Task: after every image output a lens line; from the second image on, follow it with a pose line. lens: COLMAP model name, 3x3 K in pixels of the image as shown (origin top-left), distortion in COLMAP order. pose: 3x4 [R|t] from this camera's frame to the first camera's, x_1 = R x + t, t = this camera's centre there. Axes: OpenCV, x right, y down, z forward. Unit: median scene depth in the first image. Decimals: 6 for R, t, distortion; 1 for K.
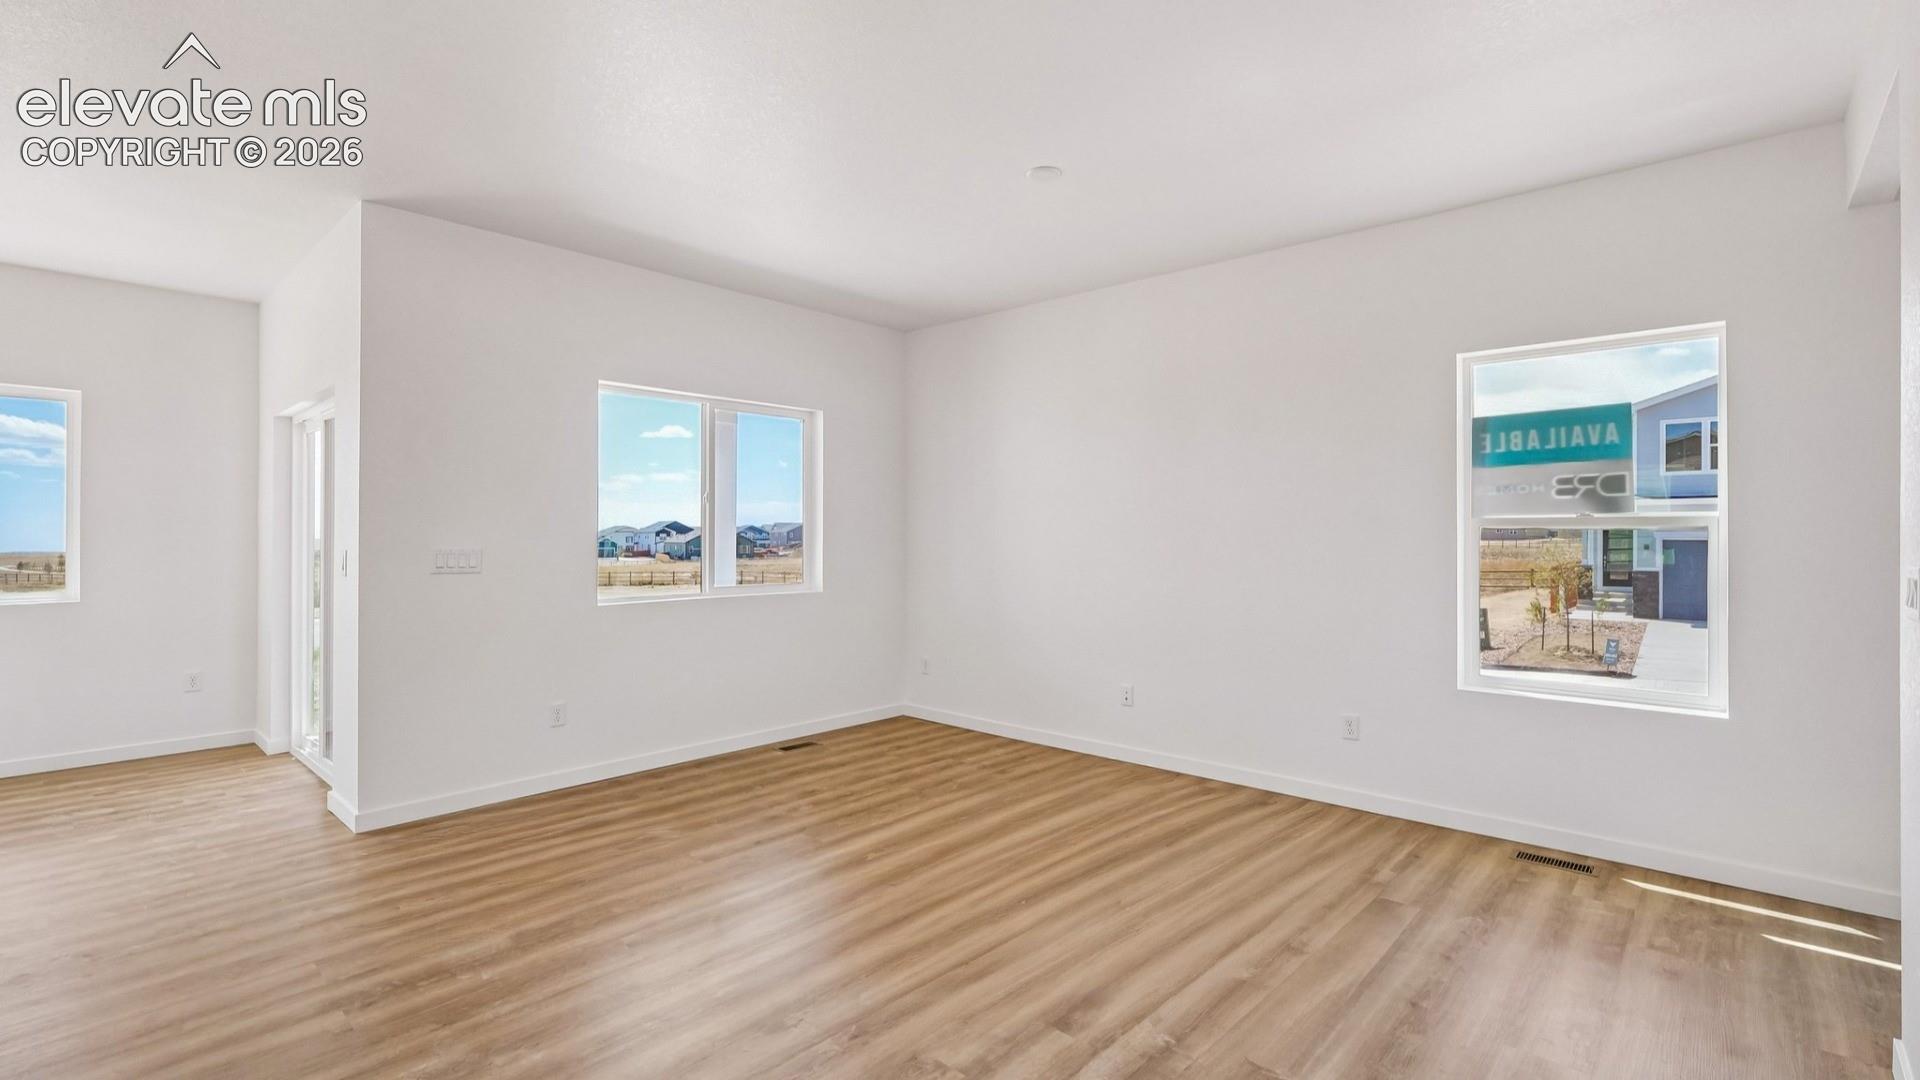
lens RADIAL K [[844.8, 0, 960.0], [0, 844.8, 540.0], [0, 0, 1]] dist [0.000016, 0.000080]
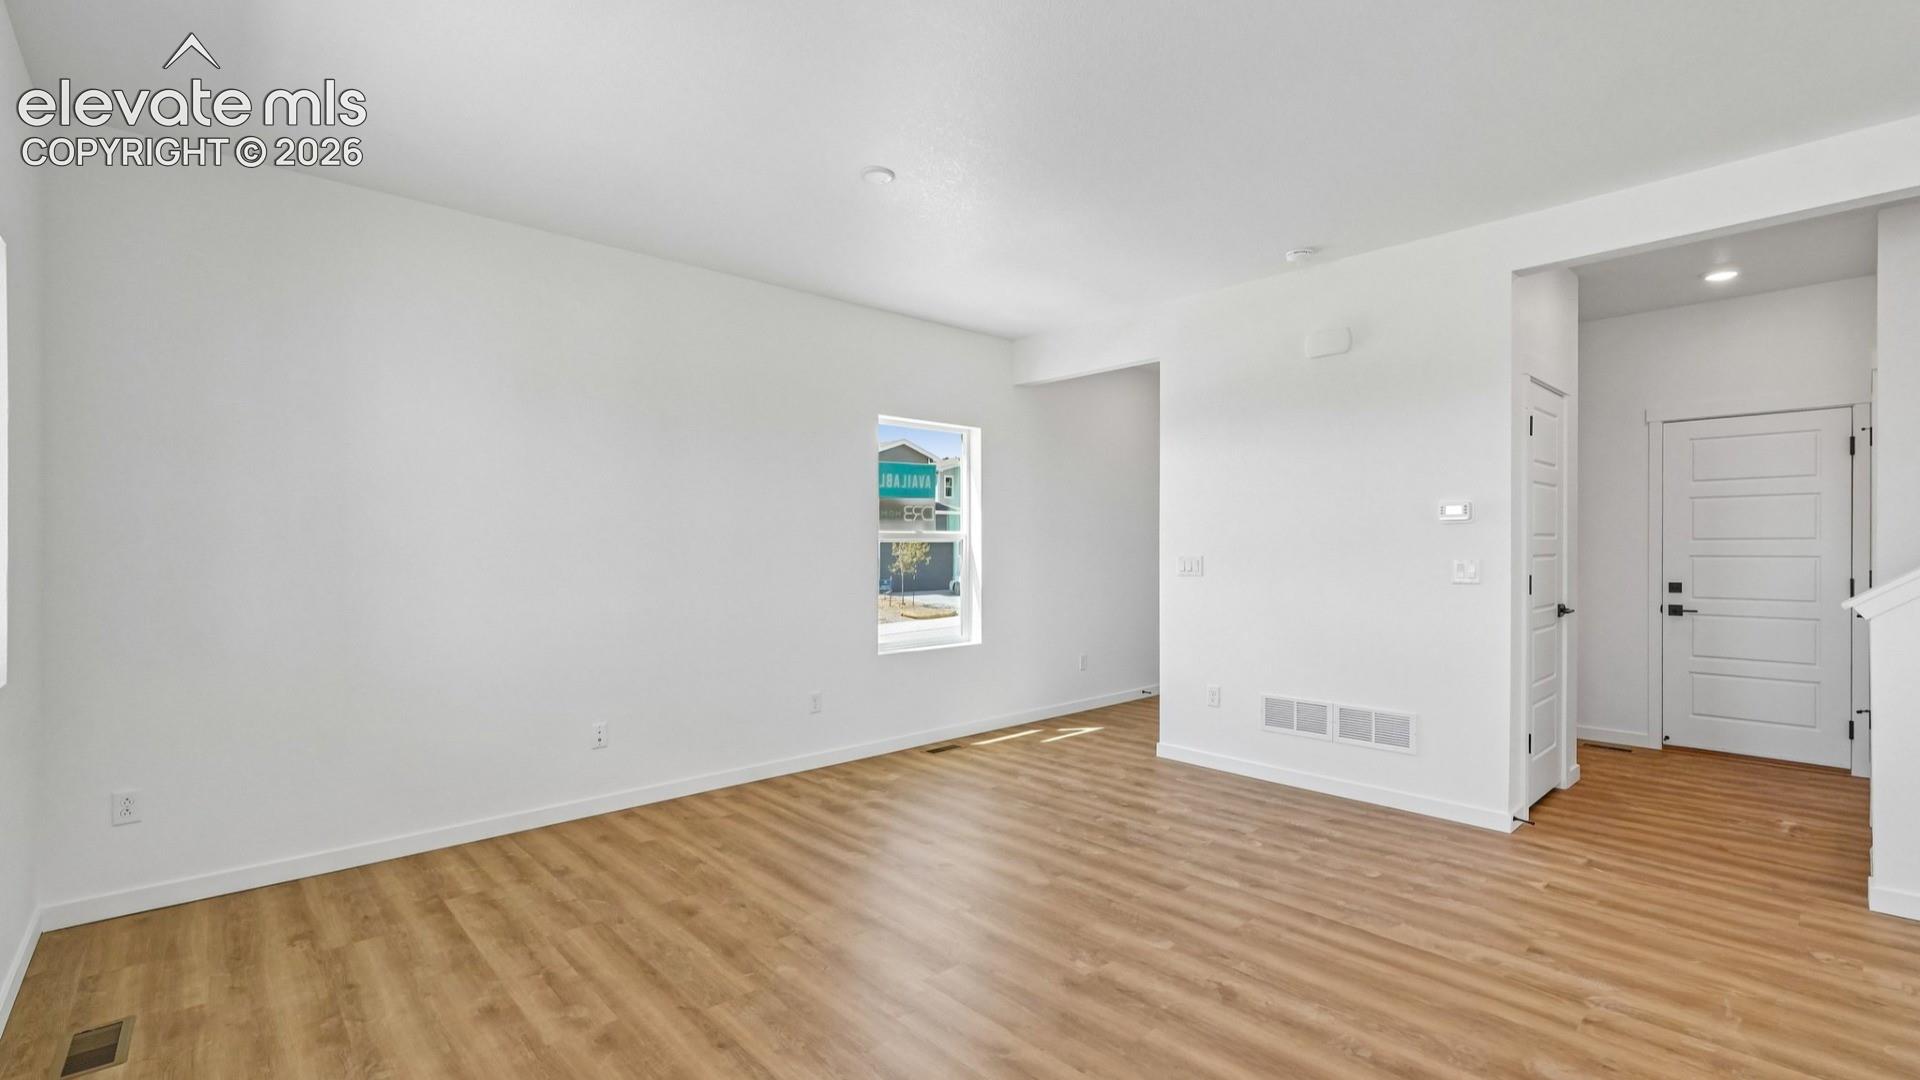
lens RADIAL K [[844.8, 0, 960.0], [0, 844.8, 540.0], [0, 0, 1]] dist [0.000016, 0.000080]
pose [[0.088042, 0.008676, 0.996079, -0.653775], [0.009890, 0.999905, -0.009583, 0.001914], [-0.996068, 0.010695, 0.087948, 0.607934]]
